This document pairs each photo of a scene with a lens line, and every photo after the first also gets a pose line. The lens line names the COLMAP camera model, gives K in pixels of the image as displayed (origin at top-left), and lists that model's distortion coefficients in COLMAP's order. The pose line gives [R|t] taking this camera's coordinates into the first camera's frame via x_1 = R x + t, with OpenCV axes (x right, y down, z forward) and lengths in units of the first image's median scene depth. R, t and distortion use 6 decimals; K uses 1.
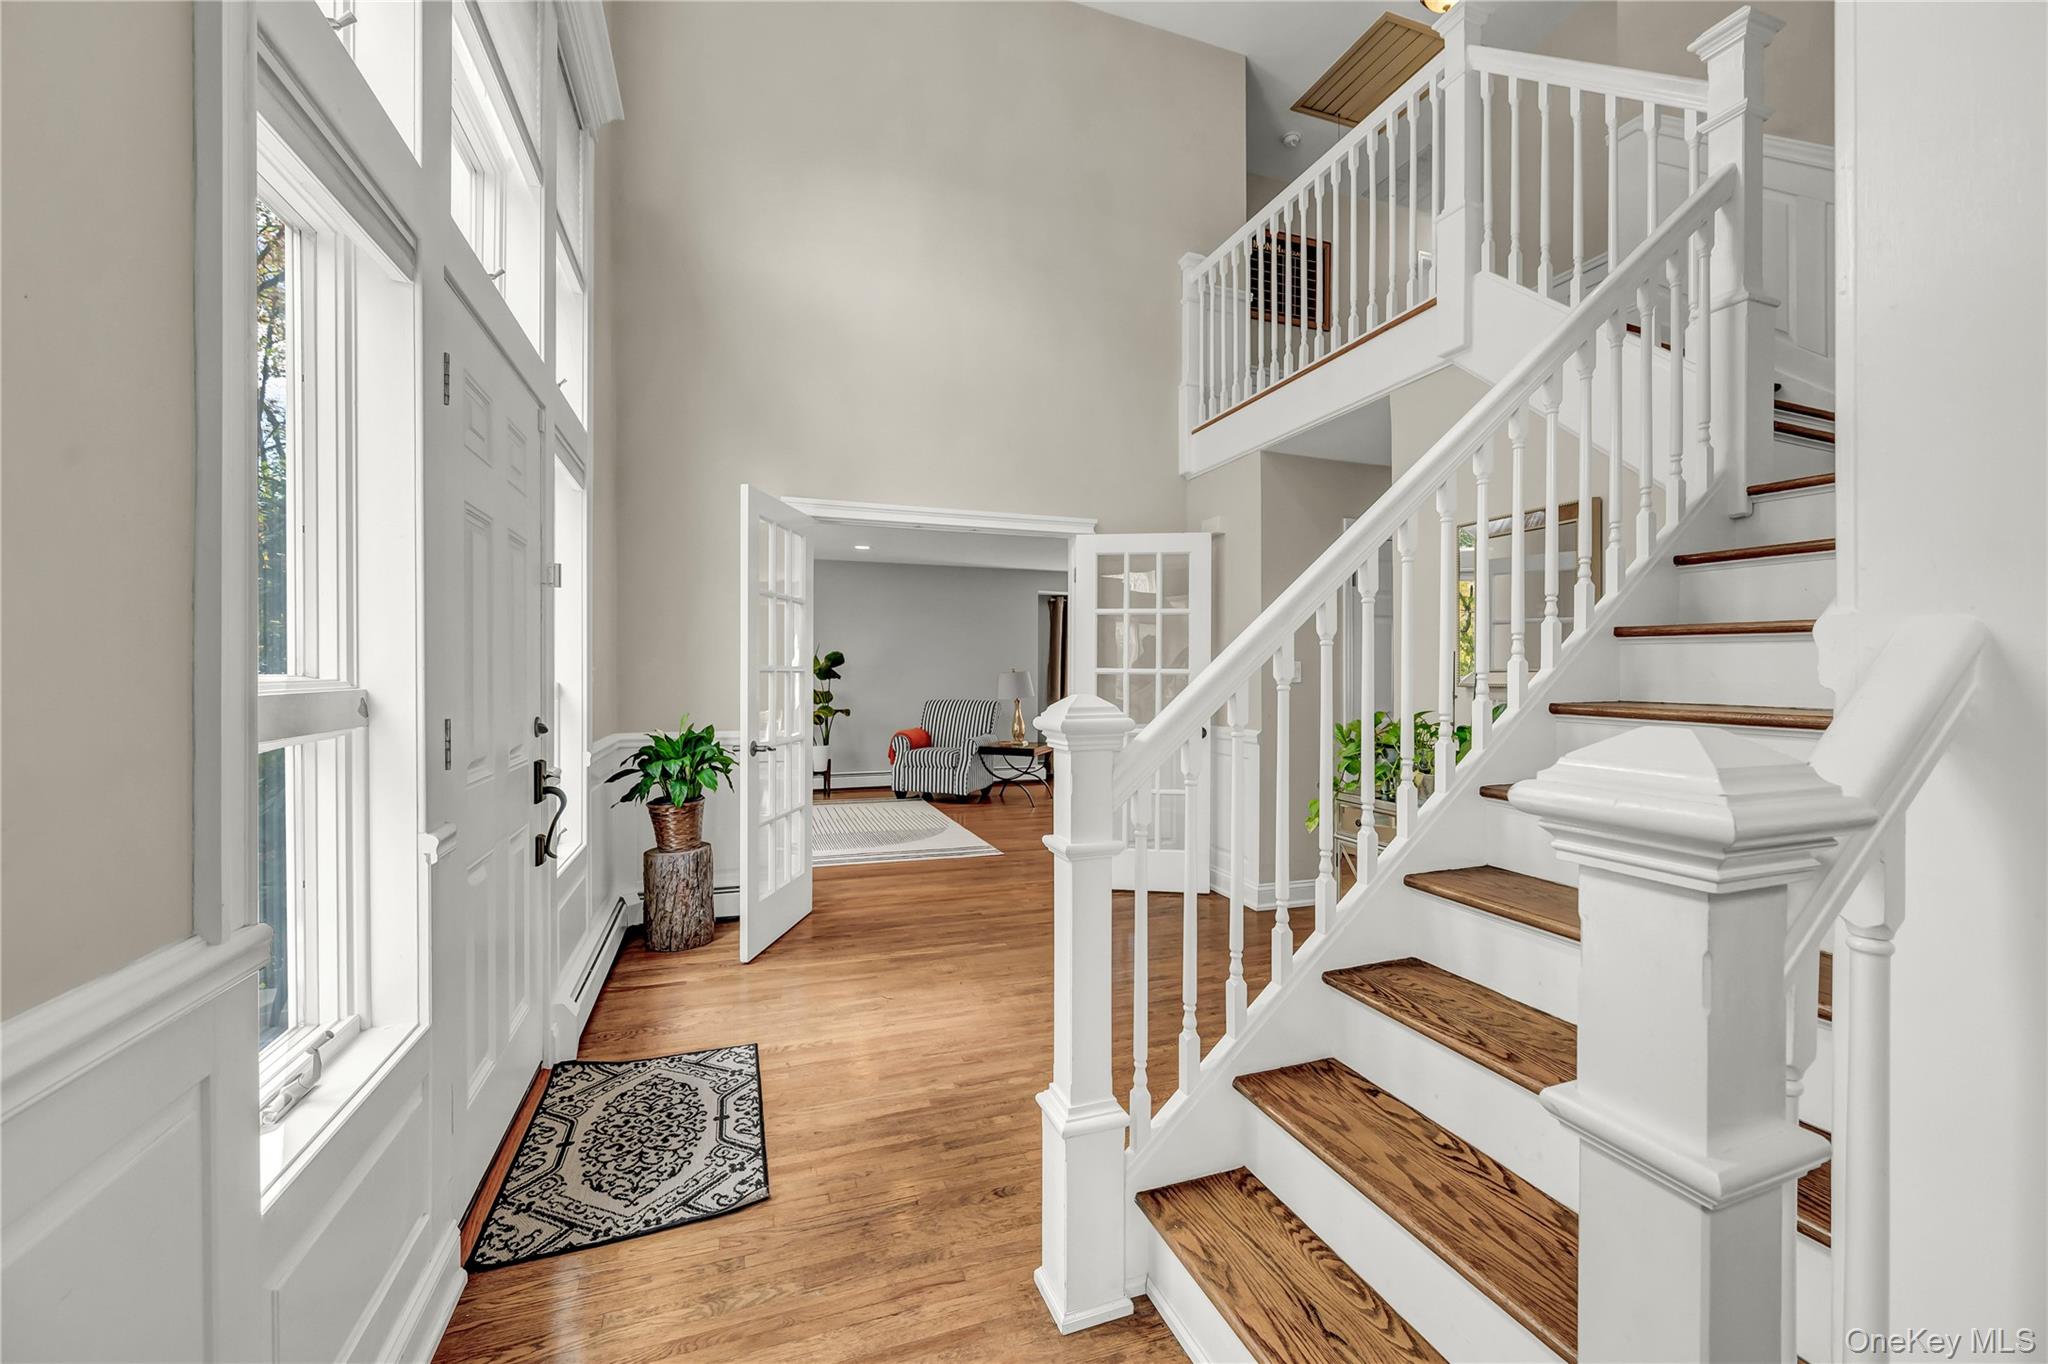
lens RADIAL K [[815.8, 0, 1019.2], [0, 815.8, 677.8], [0, 0, 1]] dist [-0.002682, 0.000807]
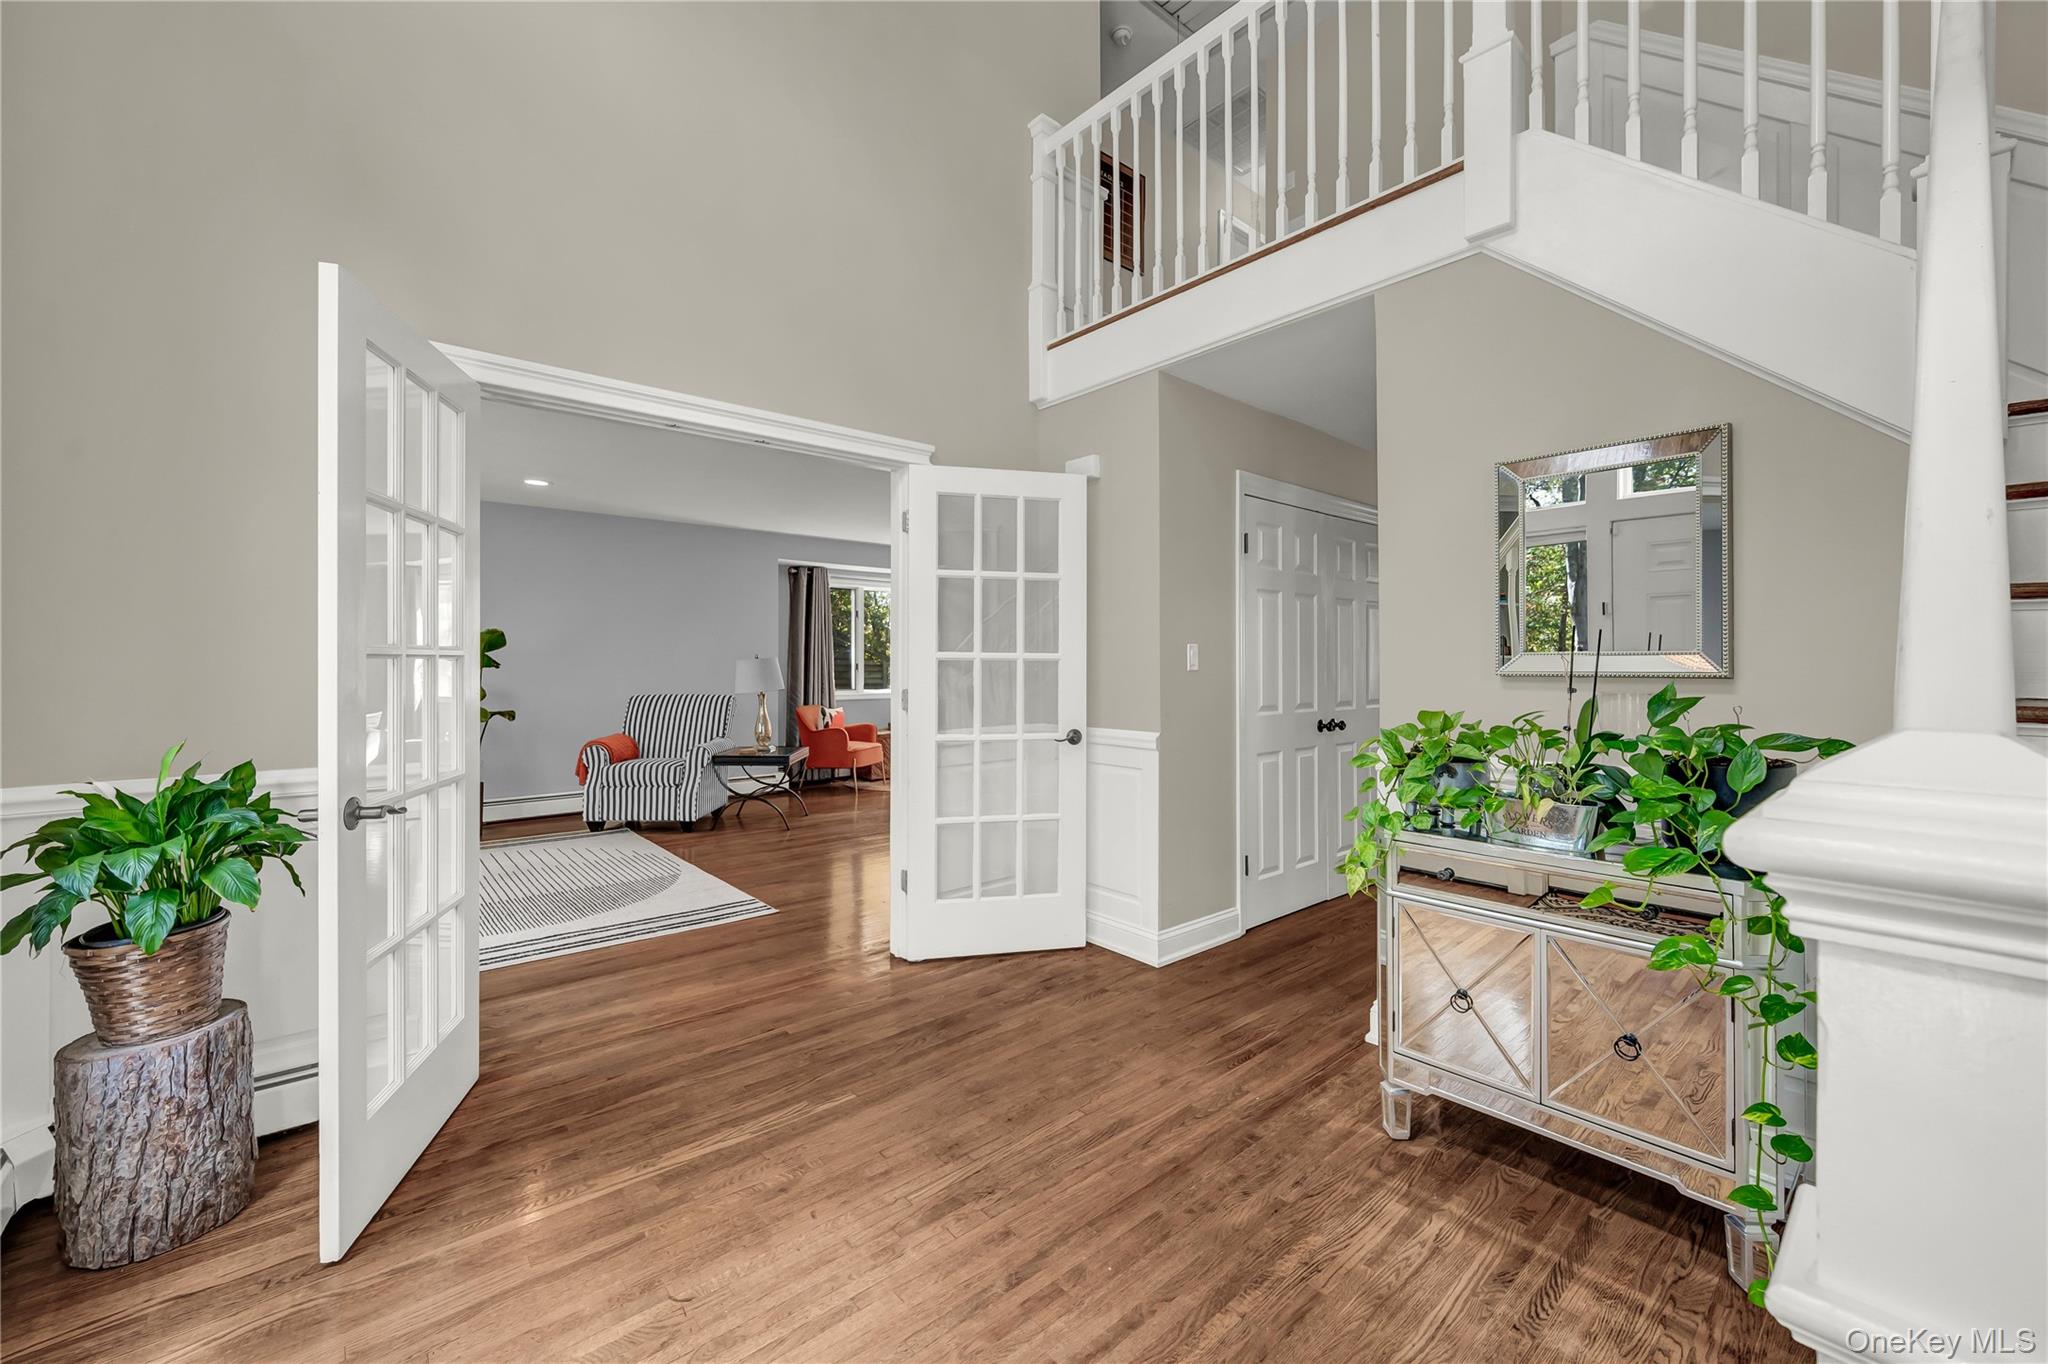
lens RADIAL K [[815.8, 0, 1021.4], [0, 815.8, 664.4], [0, 0, 1]] dist [-0.002682, 0.000807]
pose [[0.929288, -0.003075, 0.369342, -0.109568], [0.003067, 0.999995, 0.000609, -0.001169], [-0.369342, 0.000567, 0.929293, 0.327966]]
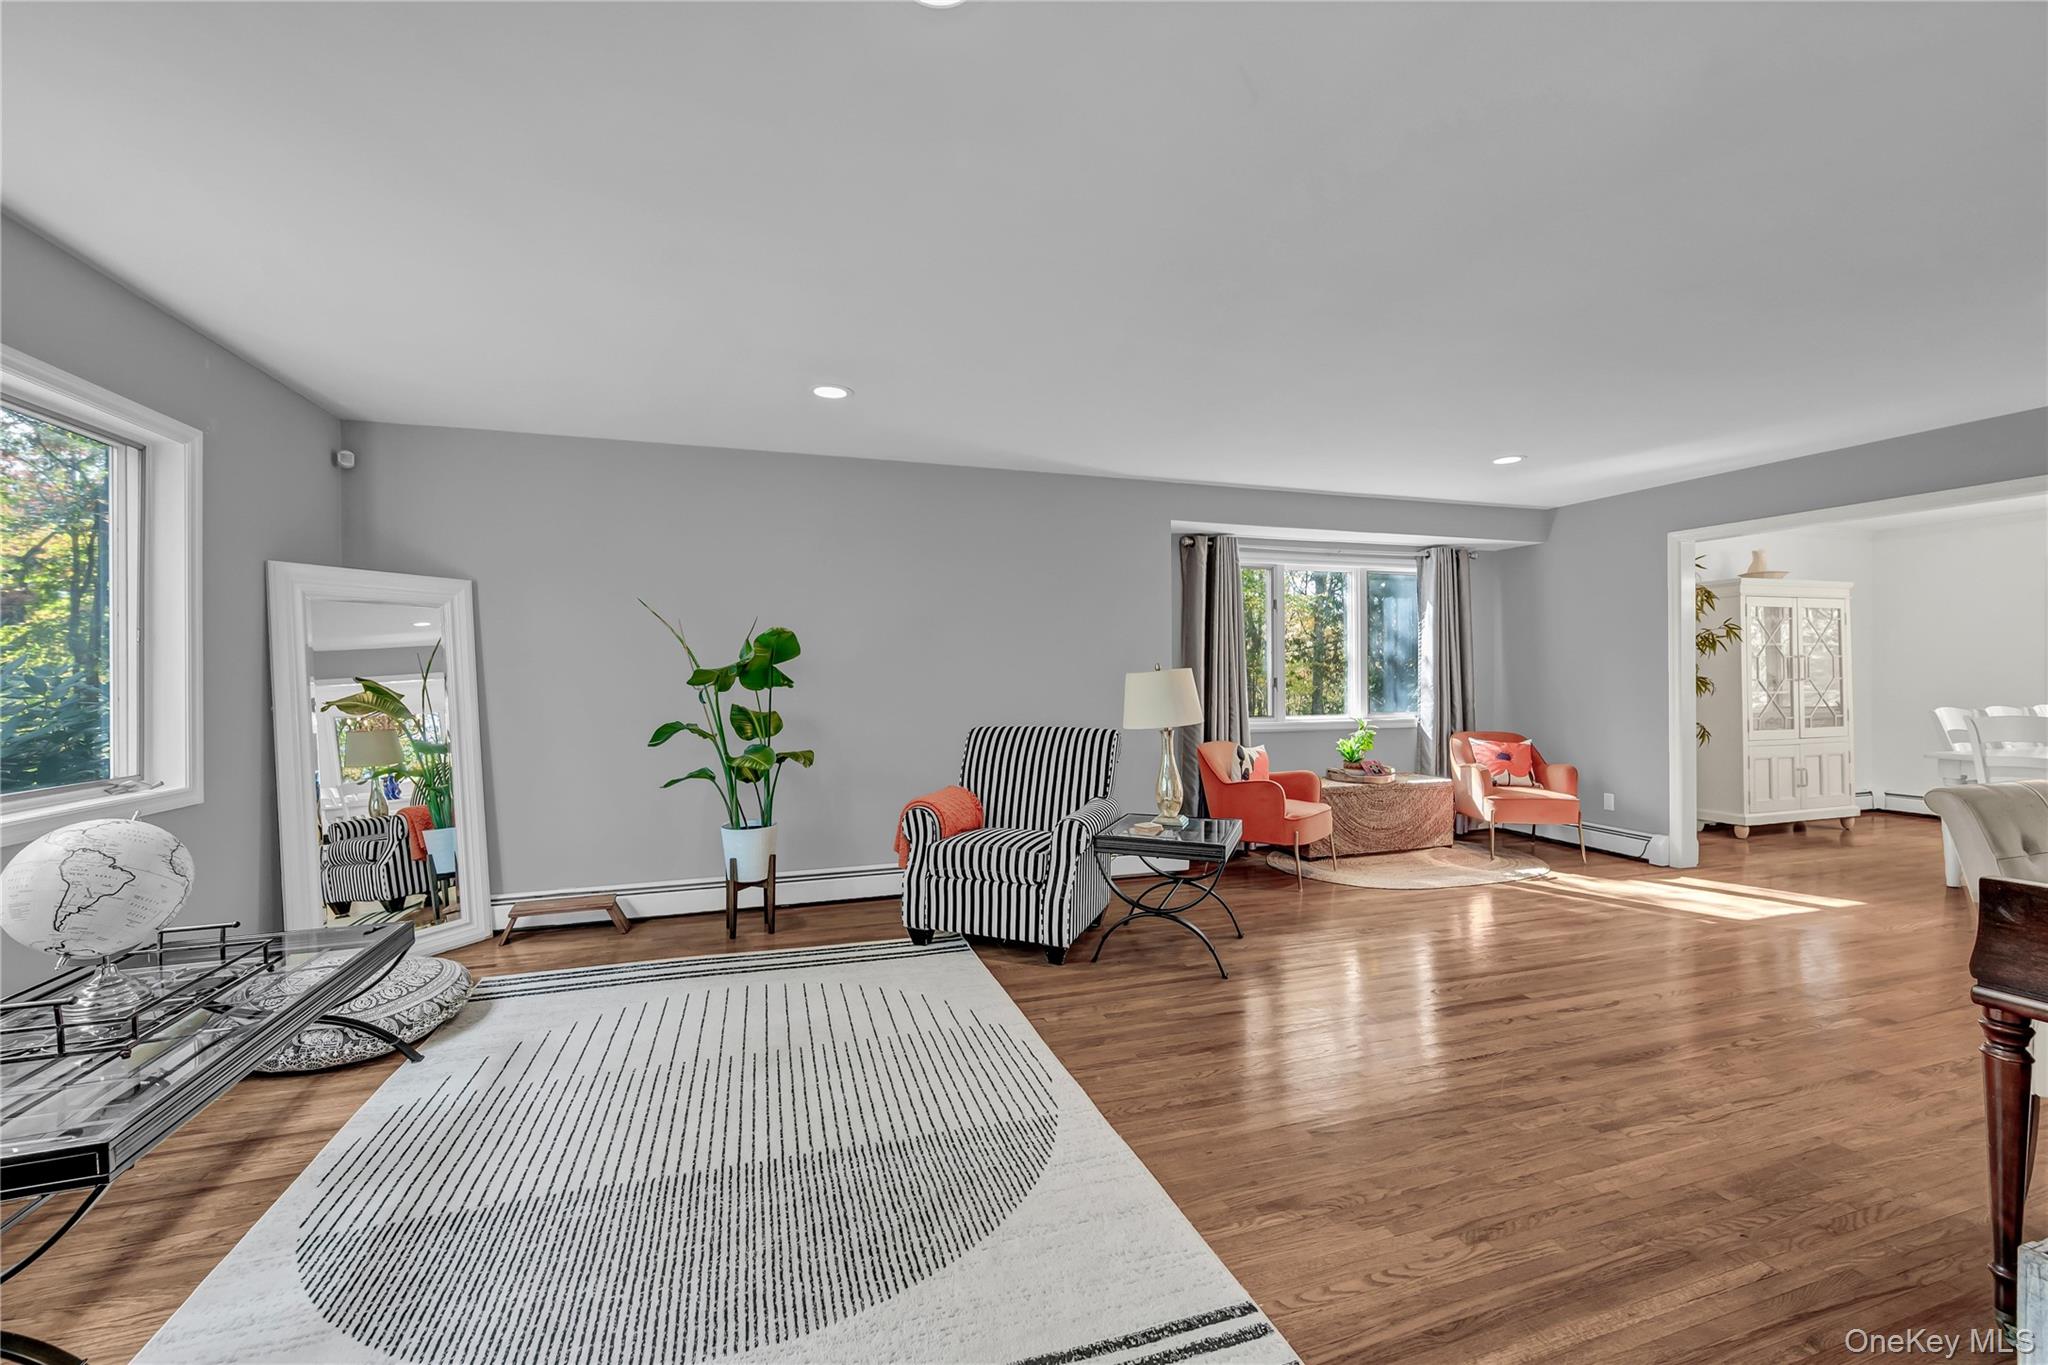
lens RADIAL K [[815.8, 0, 1015.1], [0, 815.8, 672.2], [0, 0, 1]] dist [-0.002682, 0.000807]
pose [[0.999761, -0.007246, -0.020617, -0.145704], [0.007093, 0.999947, -0.007514, -0.005480], [0.020671, 0.007366, 0.999759, 0.962660]]
